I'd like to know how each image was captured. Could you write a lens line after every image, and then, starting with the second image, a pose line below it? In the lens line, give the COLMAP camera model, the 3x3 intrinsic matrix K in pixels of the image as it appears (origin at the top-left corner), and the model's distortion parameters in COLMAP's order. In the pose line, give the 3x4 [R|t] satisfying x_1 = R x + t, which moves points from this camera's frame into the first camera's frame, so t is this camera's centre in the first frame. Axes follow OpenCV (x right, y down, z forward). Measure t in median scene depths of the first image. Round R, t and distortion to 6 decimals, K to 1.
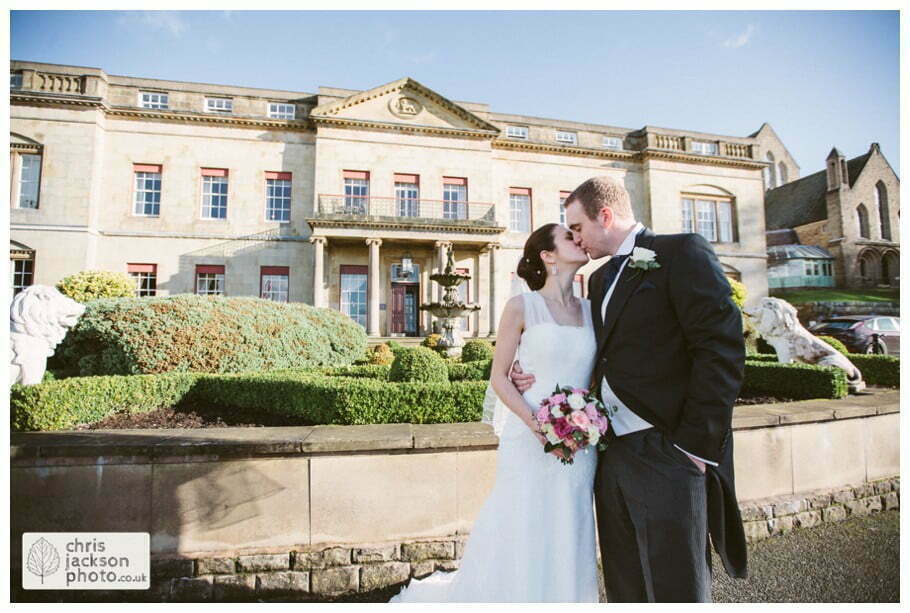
lens RADIAL K [[418.5, 0, 455.0], [0, 418.5, 306.5], [0, 0, 1]] dist [-0.004180, 0.000486]
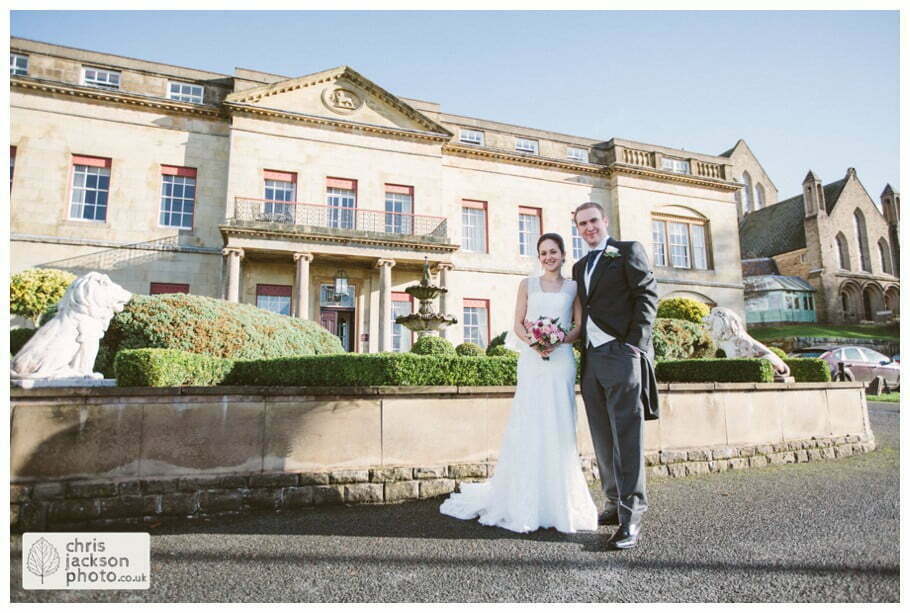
lens RADIAL K [[546.0, 0, 455.0], [0, 546.0, 306.5], [0, 0, 1]] dist [0.036846, 0.004530]
pose [[0.989590, 0.017914, 0.142795, -0.046028], [-0.006680, 0.996871, -0.078765, 0.024764], [-0.143759, 0.076992, 0.986613, -0.097775]]
